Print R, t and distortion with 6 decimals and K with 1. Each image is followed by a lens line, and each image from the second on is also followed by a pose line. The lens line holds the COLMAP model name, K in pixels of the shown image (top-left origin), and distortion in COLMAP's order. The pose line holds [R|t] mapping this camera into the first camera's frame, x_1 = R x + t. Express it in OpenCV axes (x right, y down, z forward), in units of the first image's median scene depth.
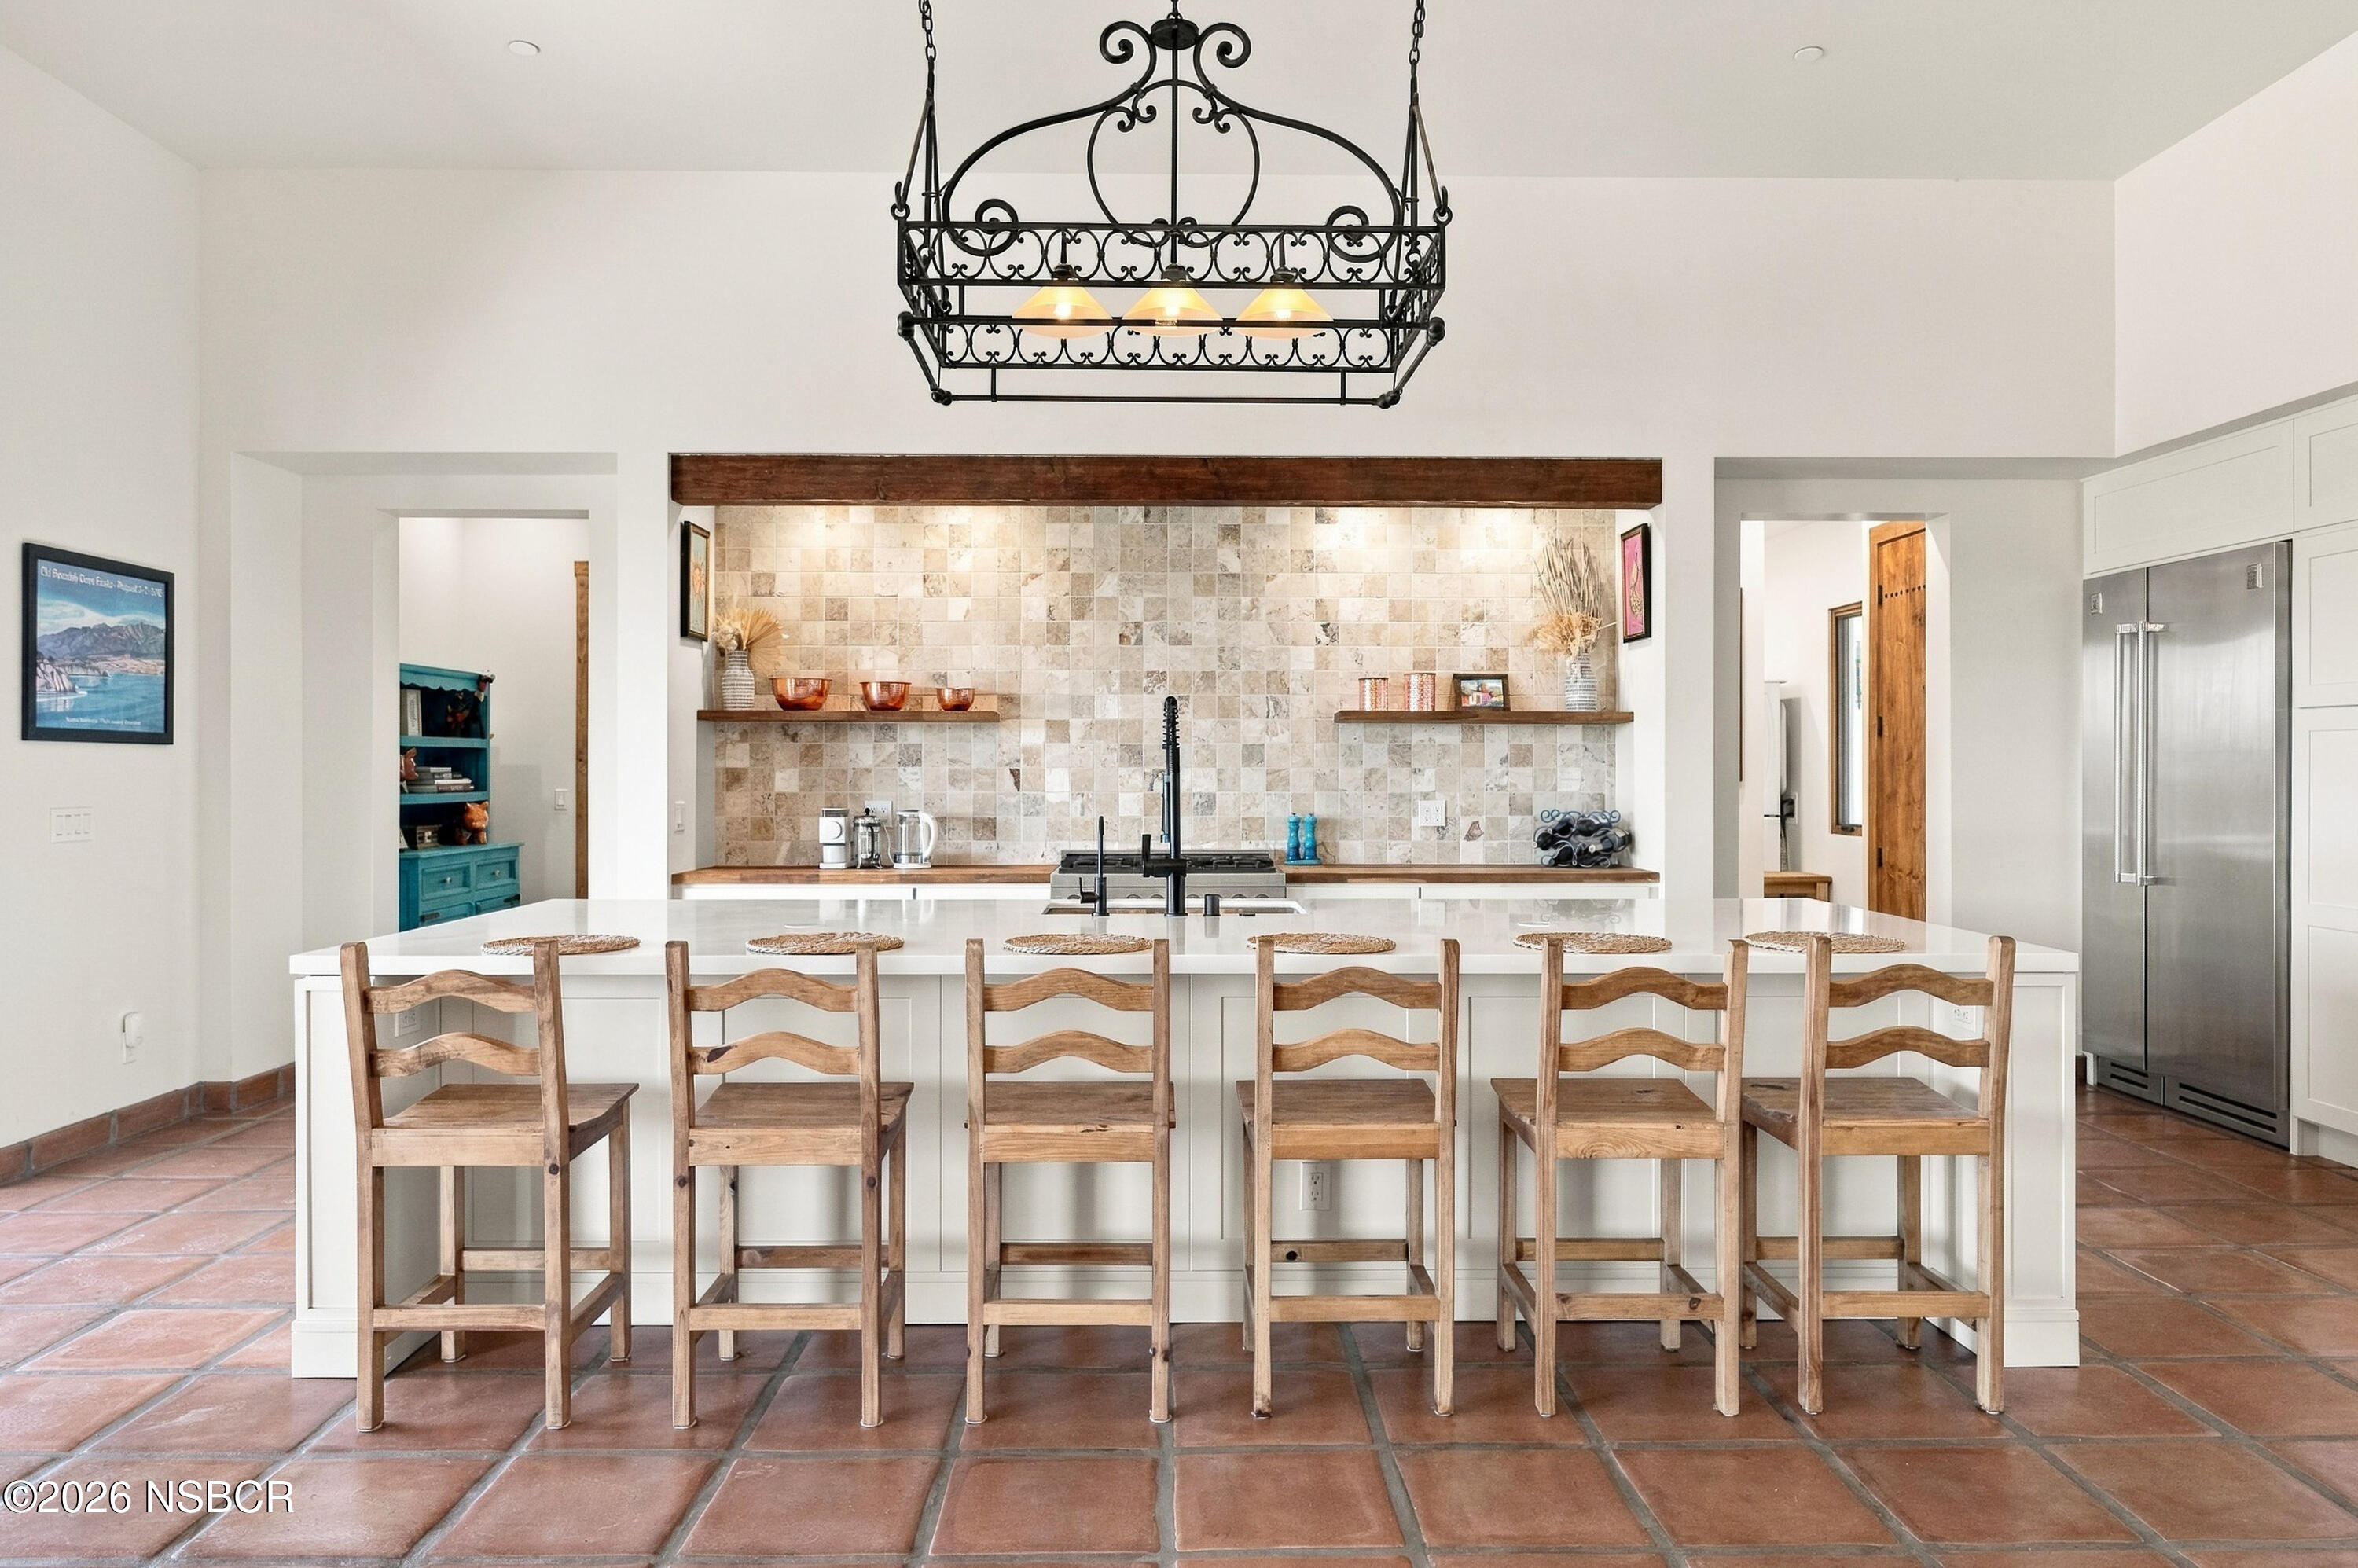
lens RADIAL K [[1634.9, 0, 1179.0], [0, 1634.9, 784.0], [0, 0, 1]] dist [0.001585, 0.002231]
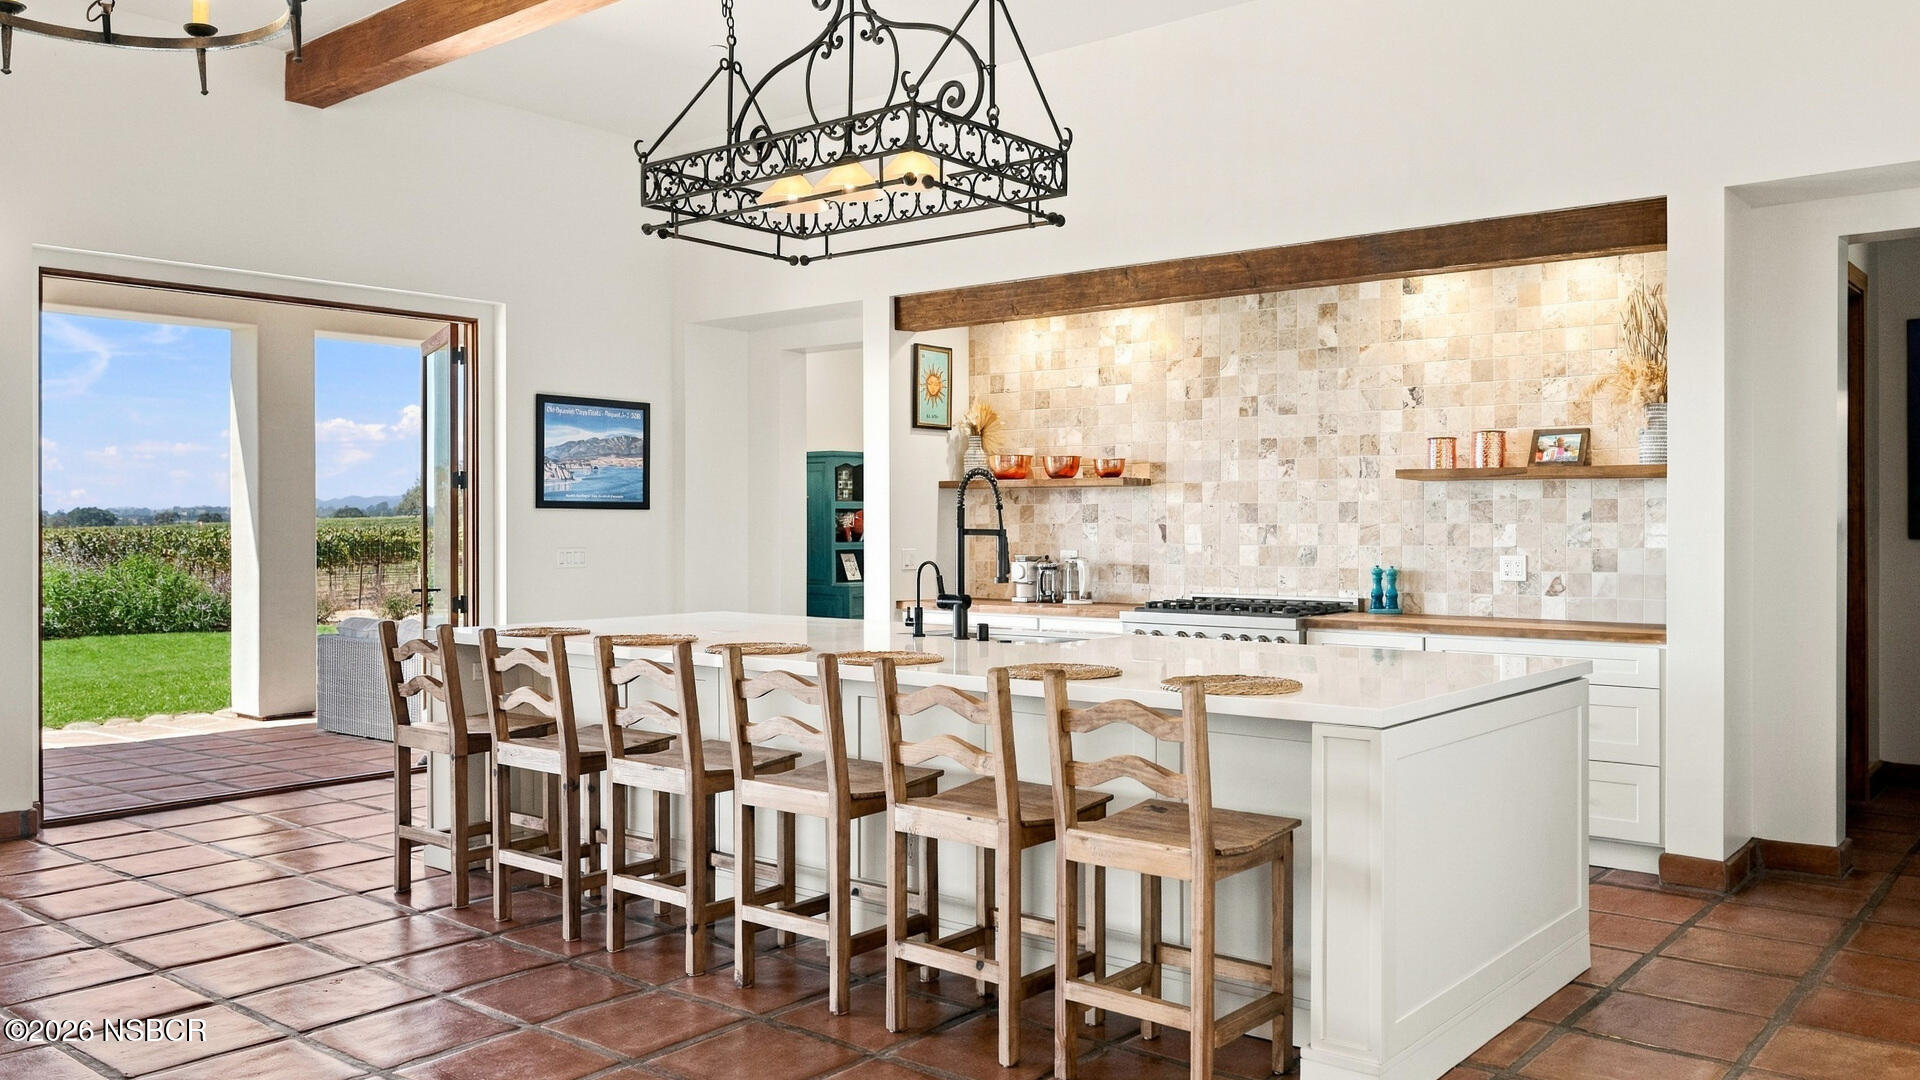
lens RADIAL K [[1495.0, 0, 960.0], [0, 1495.0, 540.0], [0, 0, 1]] dist [0.010902, 0.003912]
pose [[0.760025, 0.006031, -0.649866, 0.500359], [-0.005333, 0.999981, 0.003044, -0.000475], [0.649872, 0.001152, 0.760043, 0.070282]]
